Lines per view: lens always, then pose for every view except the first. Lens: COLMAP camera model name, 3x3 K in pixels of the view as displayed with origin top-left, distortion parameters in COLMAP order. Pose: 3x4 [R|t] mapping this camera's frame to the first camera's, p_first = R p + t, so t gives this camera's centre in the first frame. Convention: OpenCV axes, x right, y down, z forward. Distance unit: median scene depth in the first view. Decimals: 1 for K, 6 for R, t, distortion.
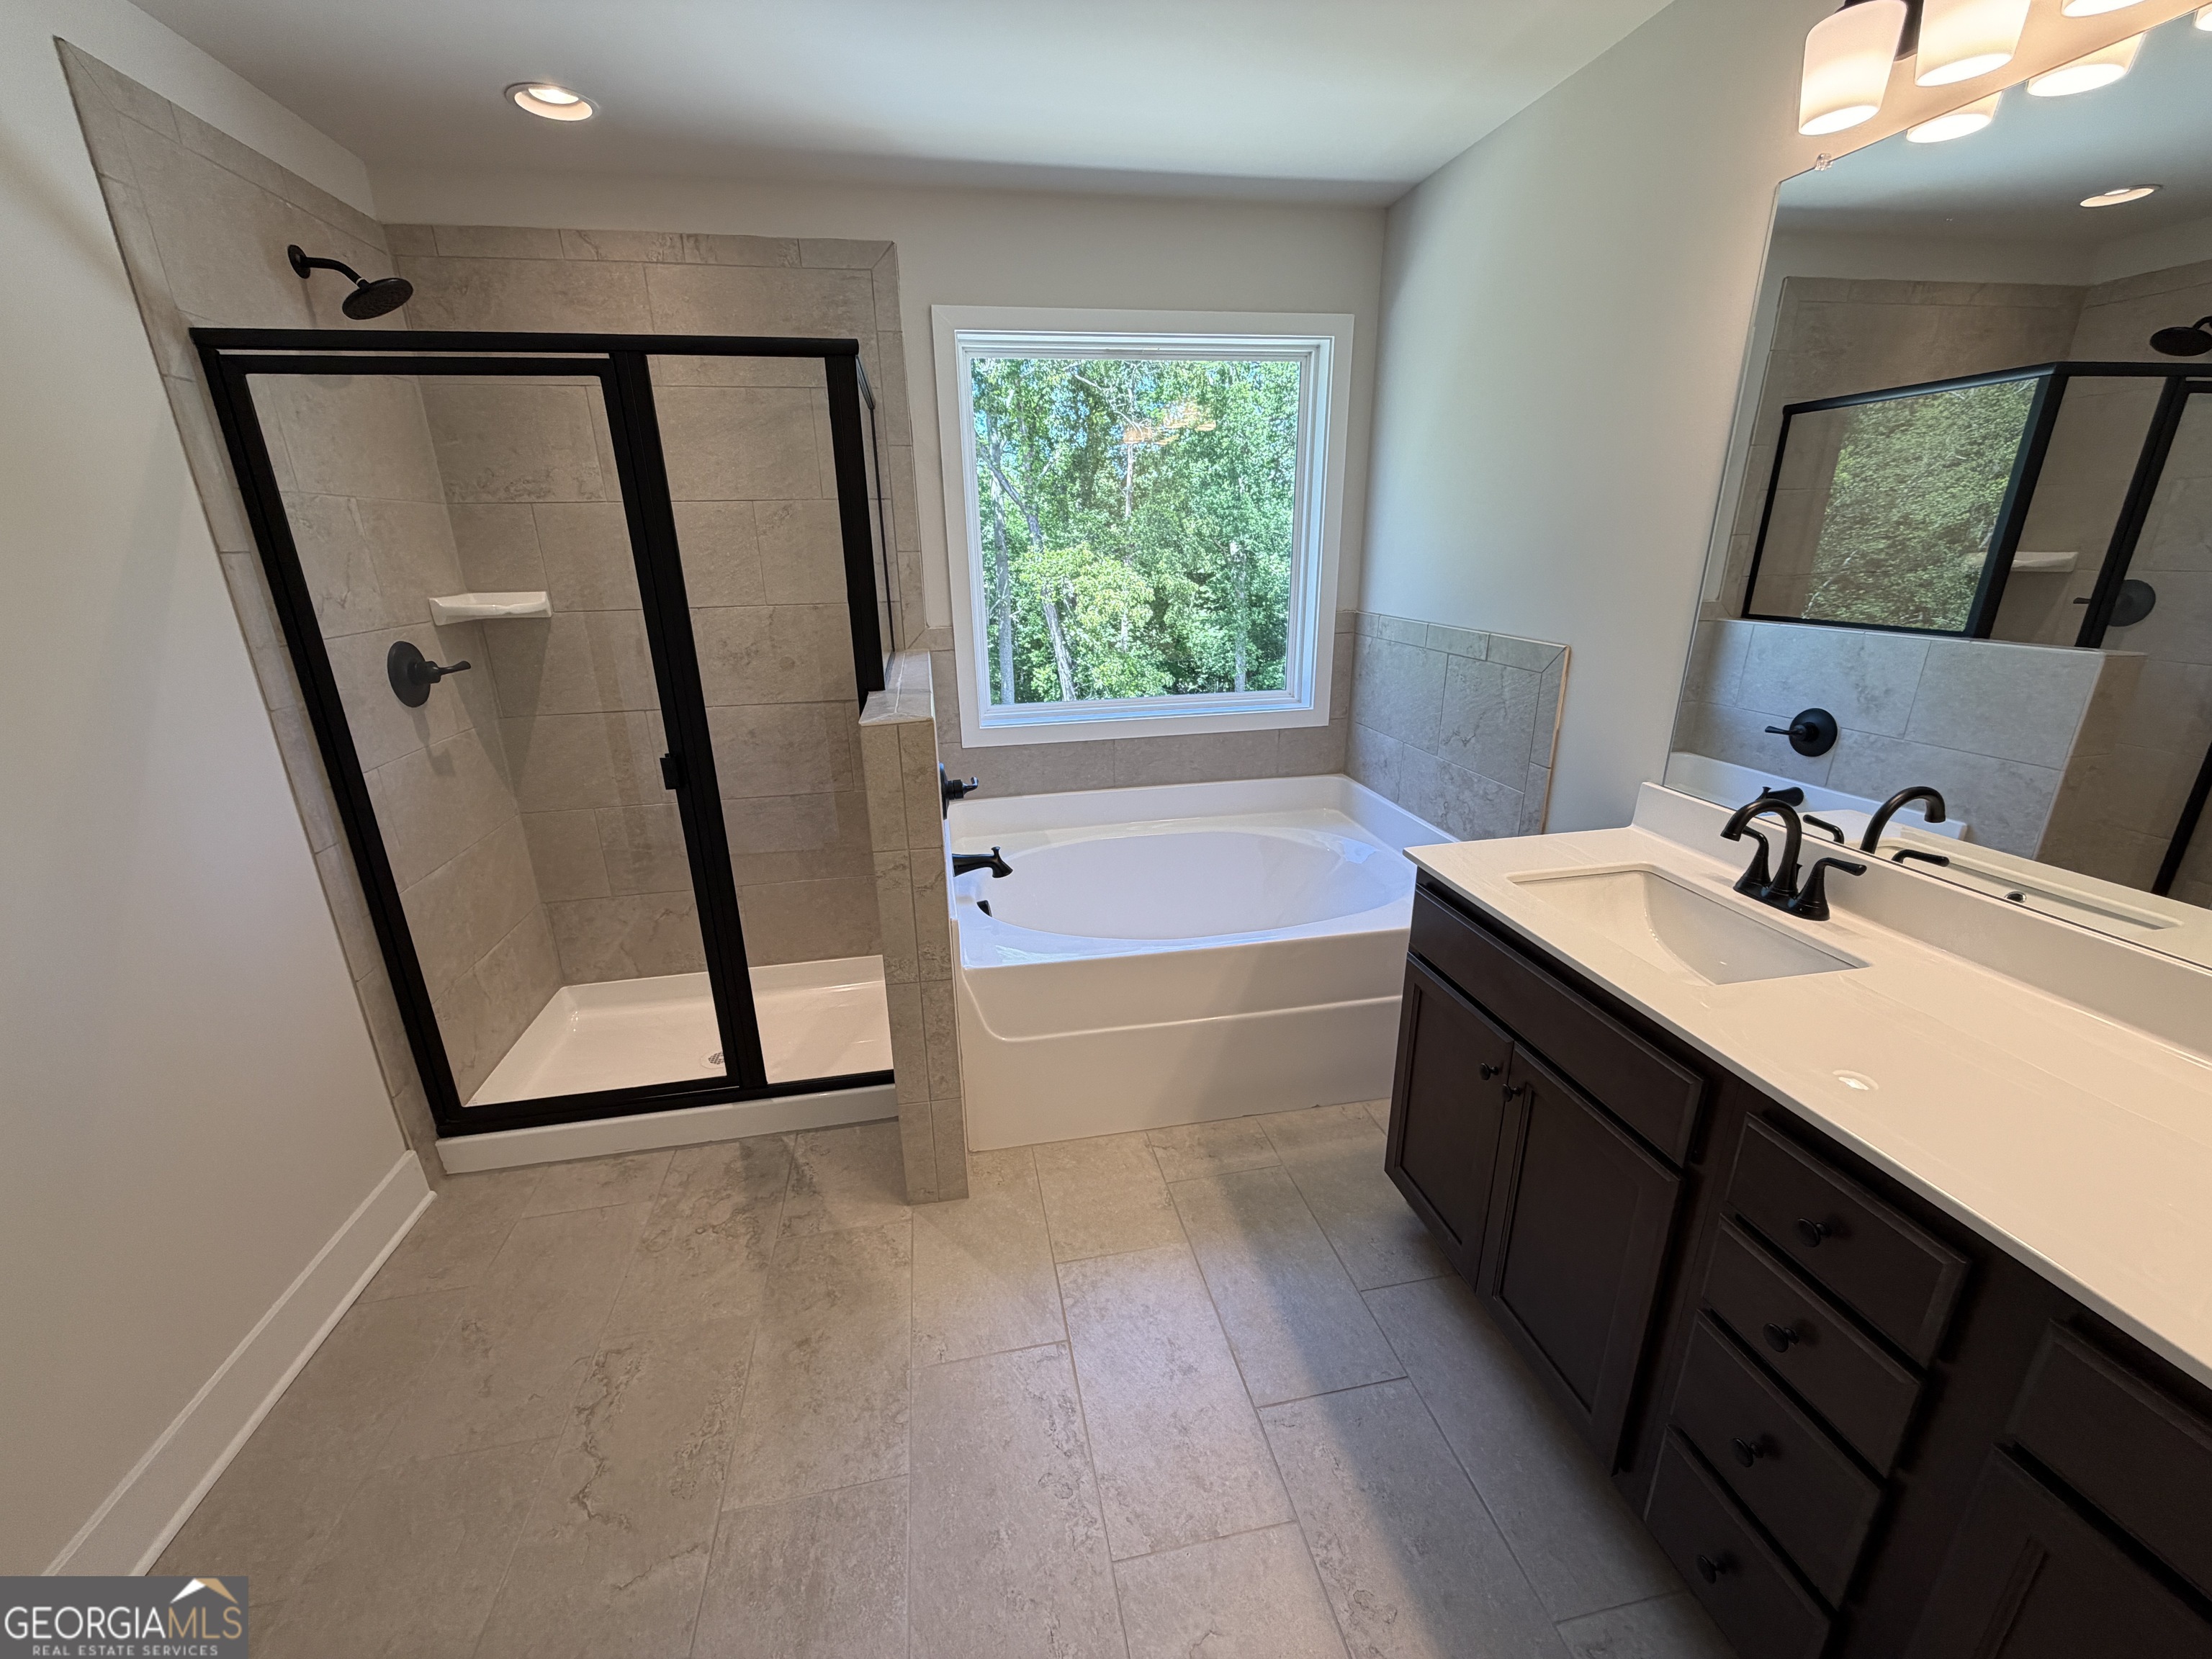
lens RADIAL K [[881.3, 0, 1095.6], [0, 881.3, 811.6], [0, 0, 1]] dist [0.000856, -0.000746]
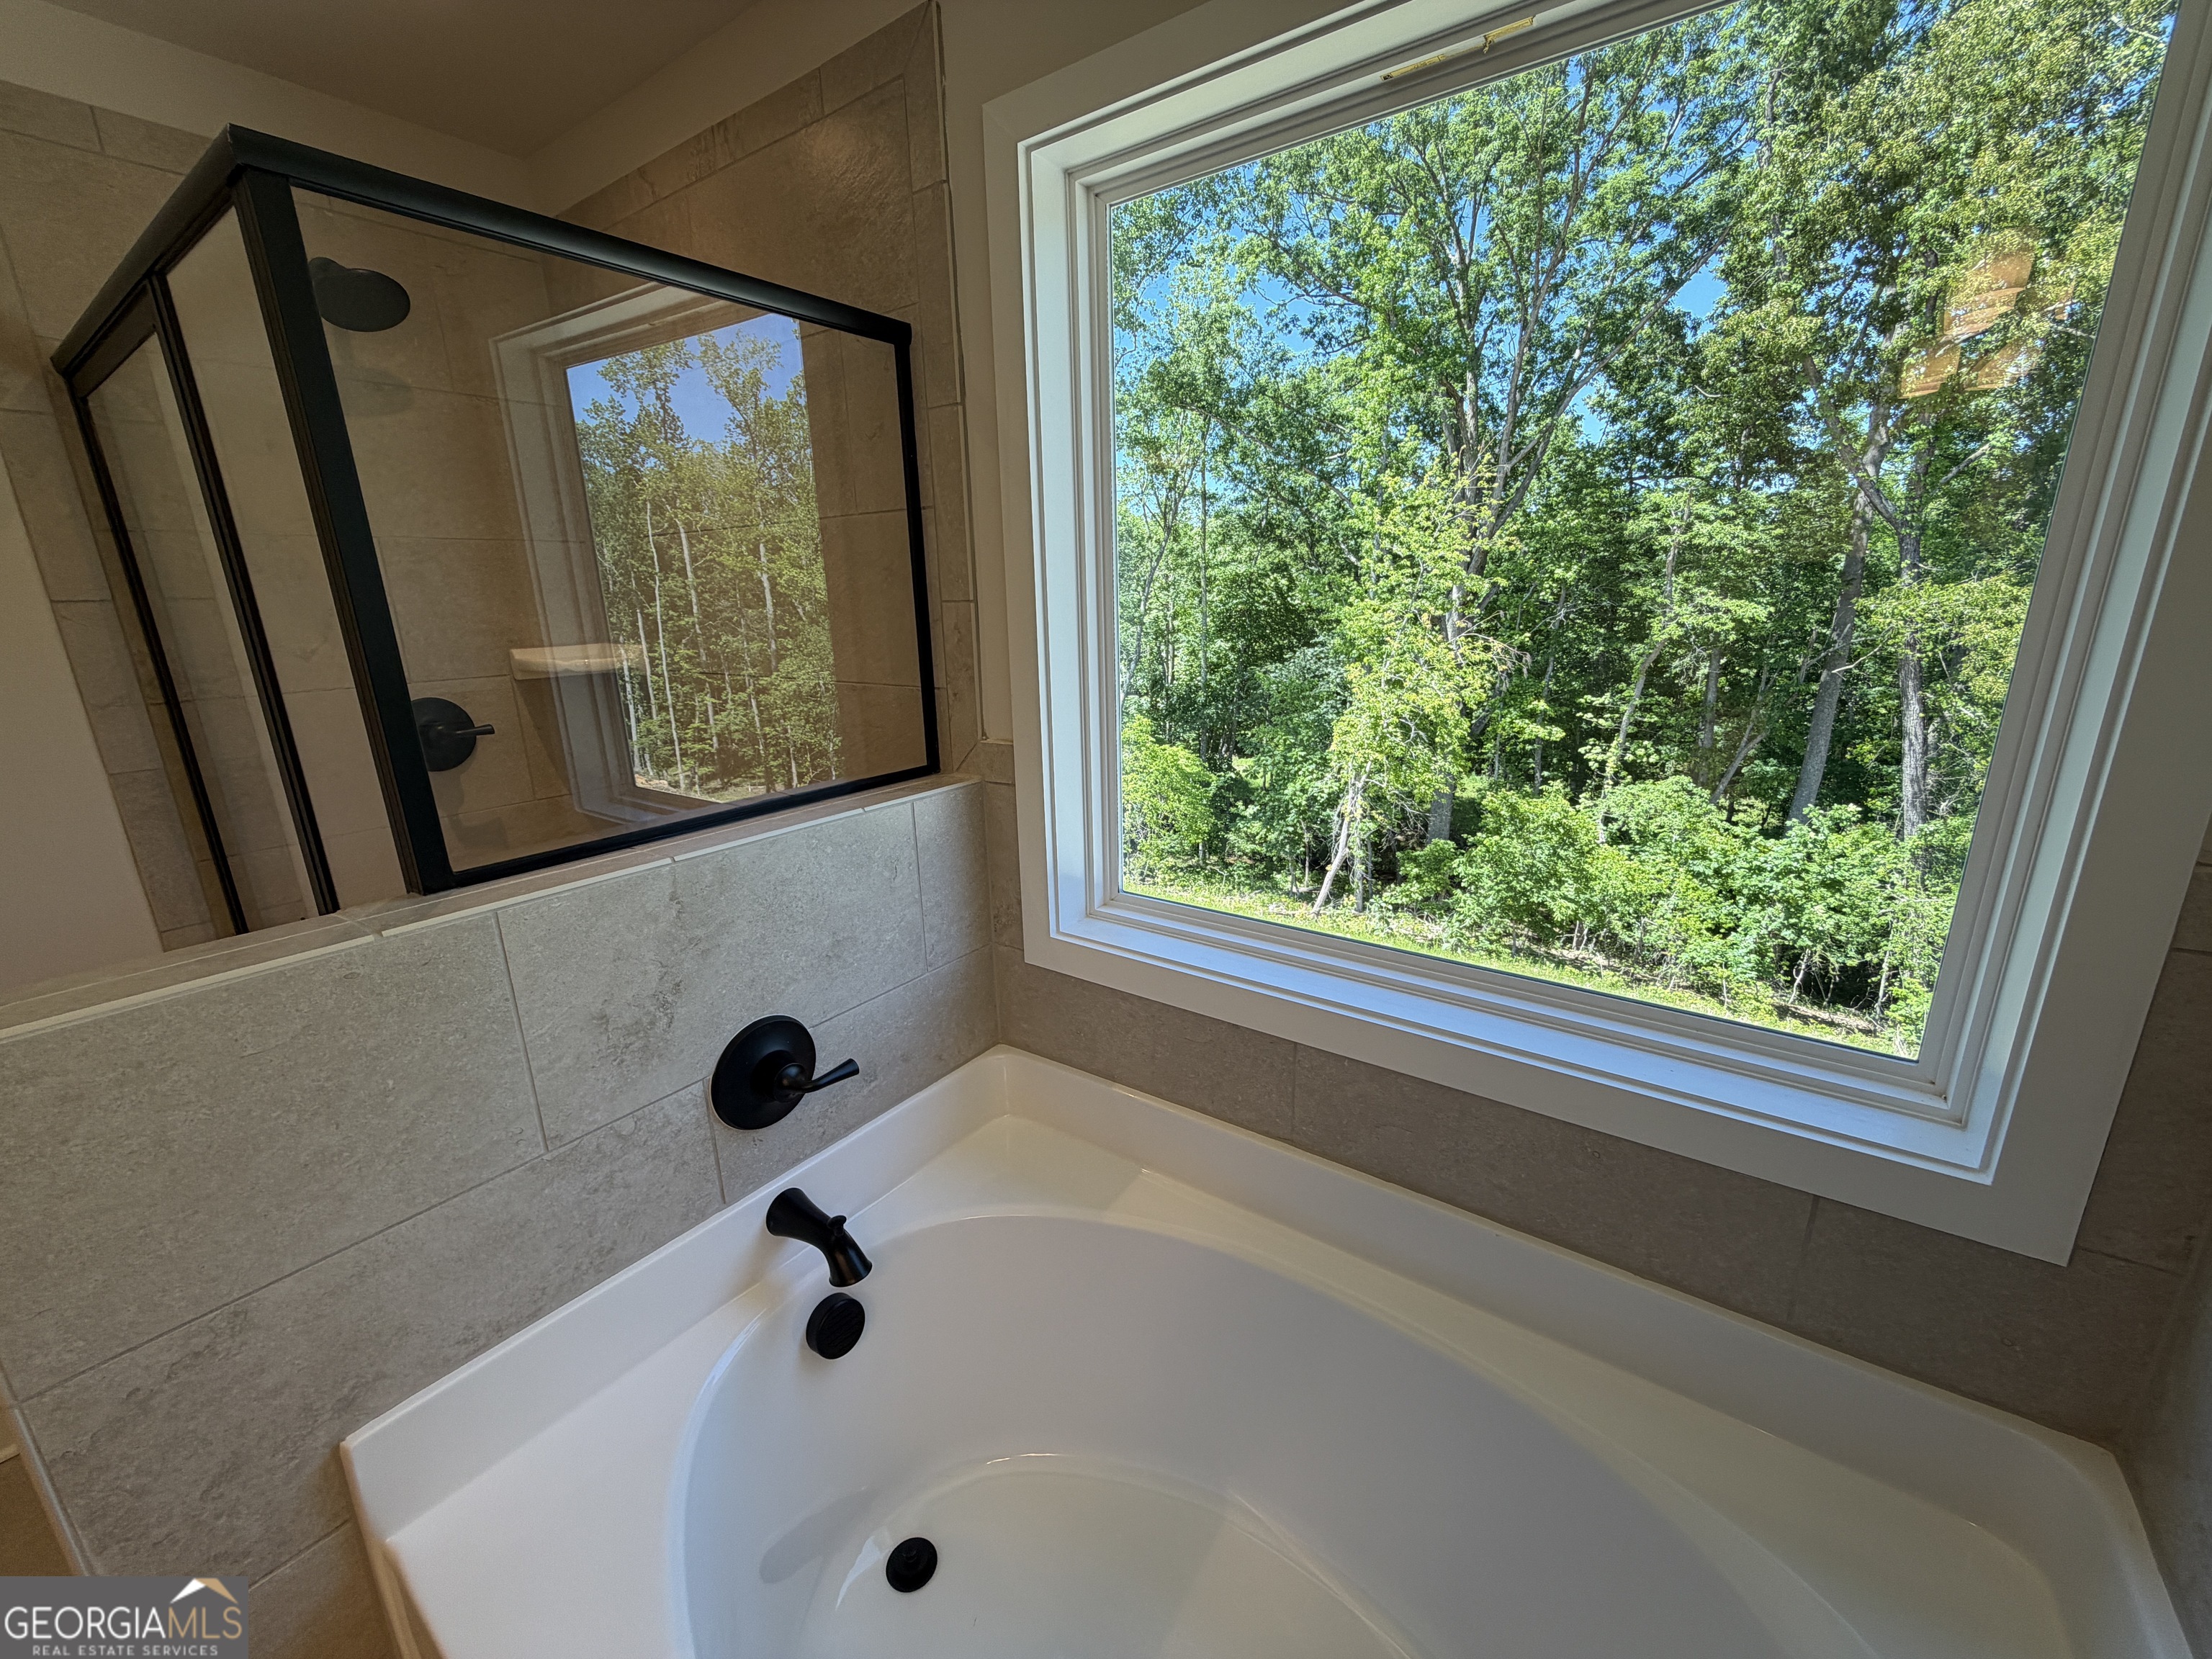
lens RADIAL K [[881.3, 0, 1098.8], [0, 881.3, 827.8], [0, 0, 1]] dist [0.000856, -0.000746]
pose [[0.682022, 0.191810, -0.705730, 0.238567], [-0.205354, 0.976397, 0.066919, -0.192368], [0.701908, 0.099284, 0.705314, 0.625835]]
